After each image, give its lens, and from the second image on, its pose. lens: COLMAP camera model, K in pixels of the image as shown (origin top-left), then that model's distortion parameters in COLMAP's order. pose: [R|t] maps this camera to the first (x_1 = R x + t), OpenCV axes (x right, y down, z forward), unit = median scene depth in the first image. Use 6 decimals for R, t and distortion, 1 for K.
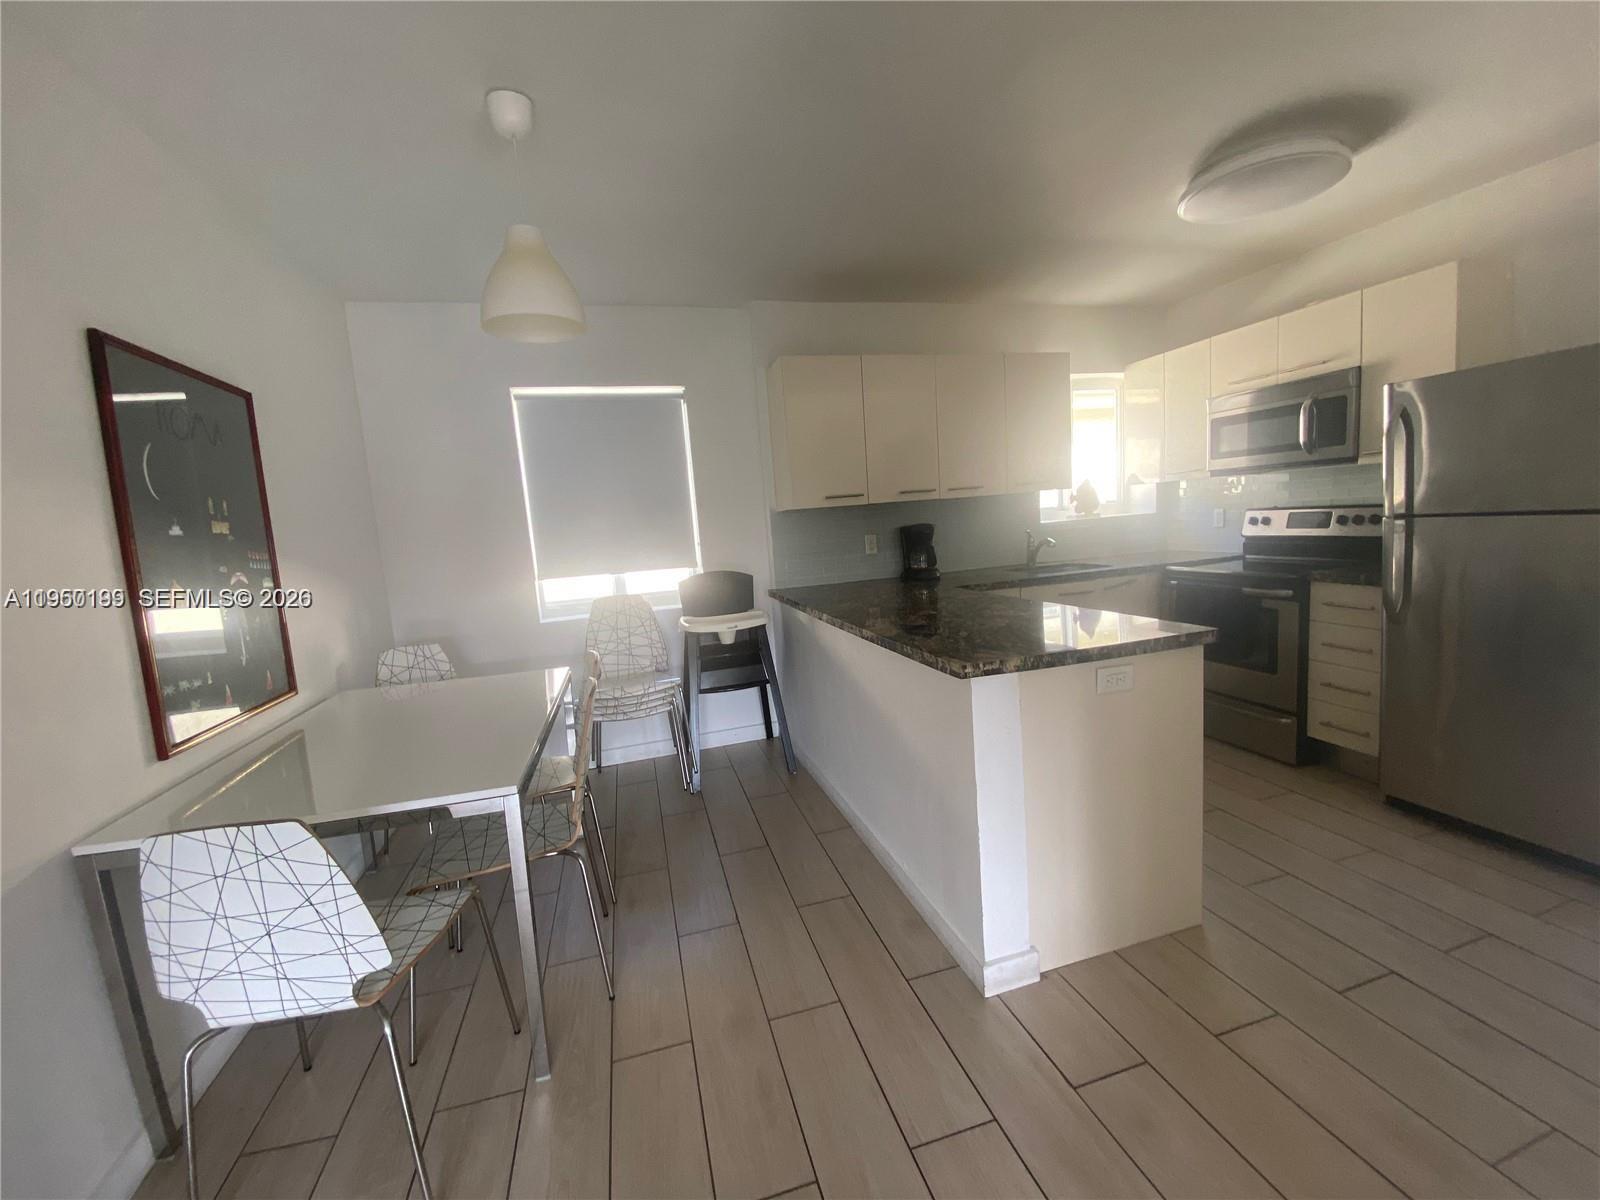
lens RADIAL K [[658.1, 0, 800.0], [0, 658.1, 600.0], [0, 0, 1]] dist [0.023652, -0.022275]
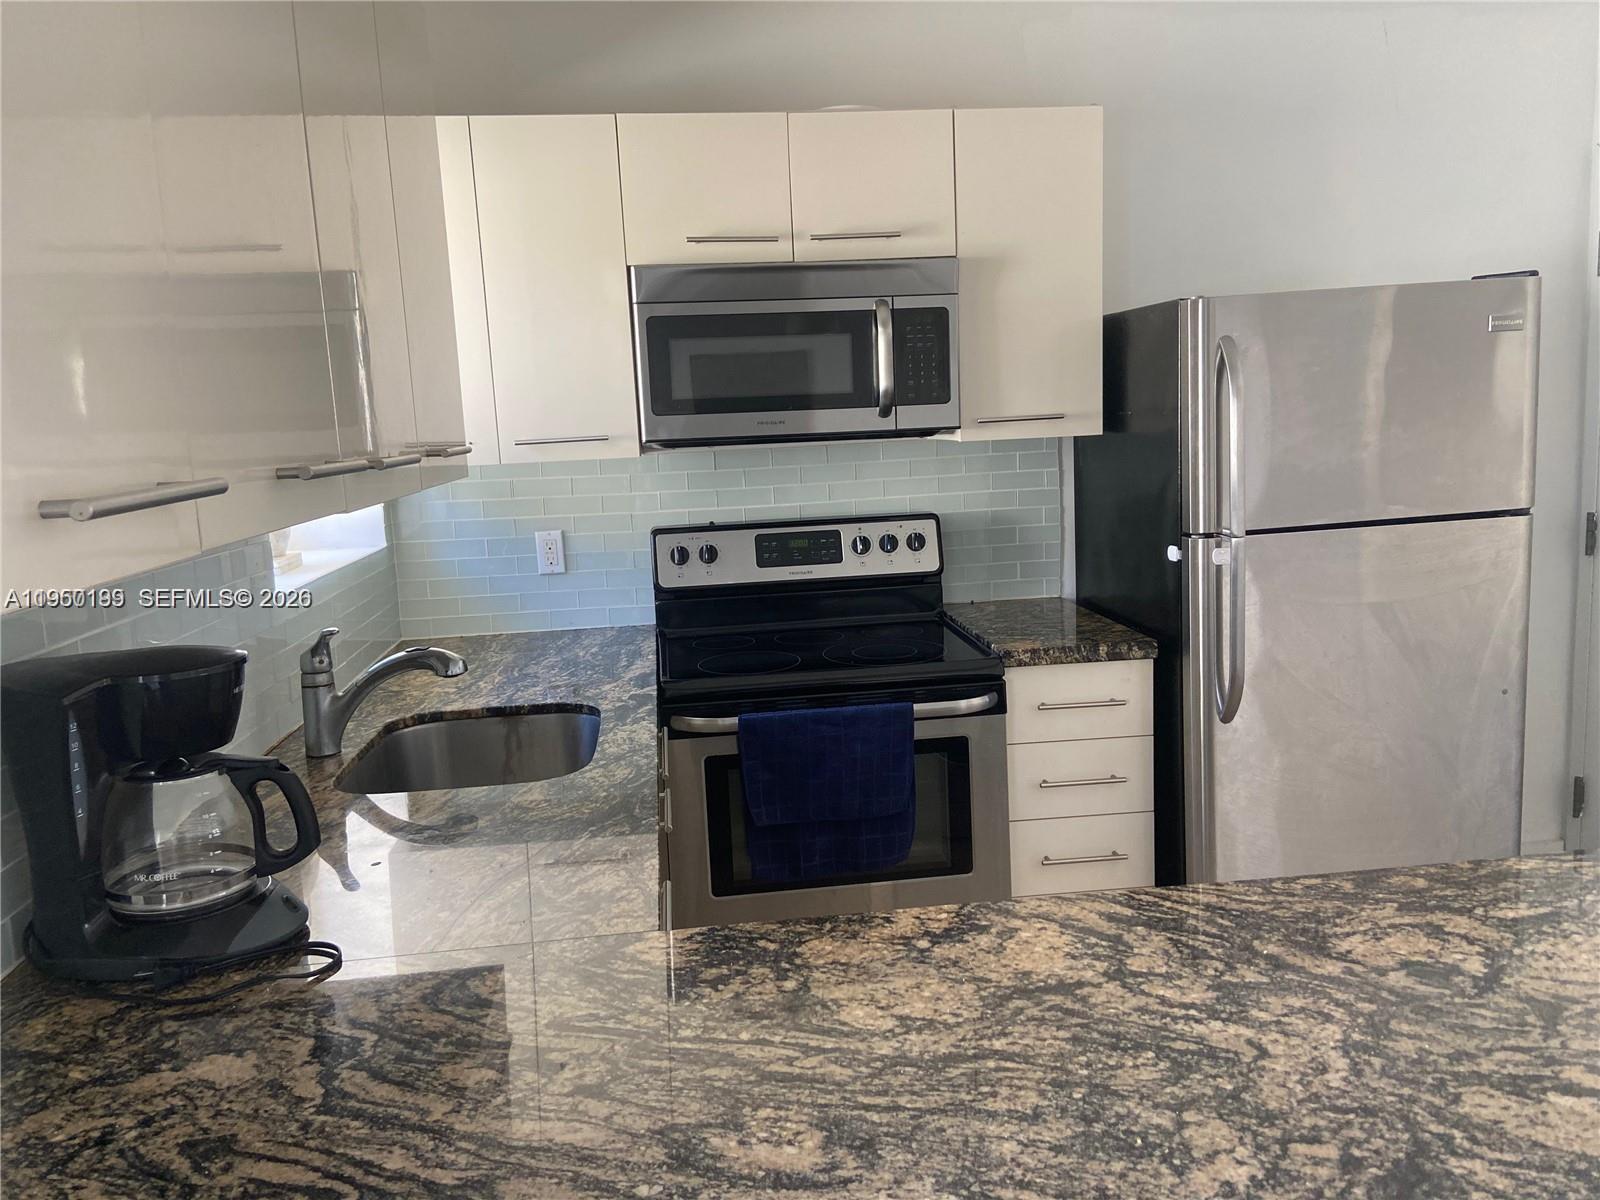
lens RADIAL K [[1221.8, 0, 804.2], [0, 1221.8, 581.9], [0, 0, 1]] dist [0.138446, -0.173278]
pose [[0.147289, -0.071209, 0.986527, -0.155421], [0.156240, 0.986558, 0.047885, -0.151265], [-0.976676, 0.147082, 0.156435, 0.930243]]
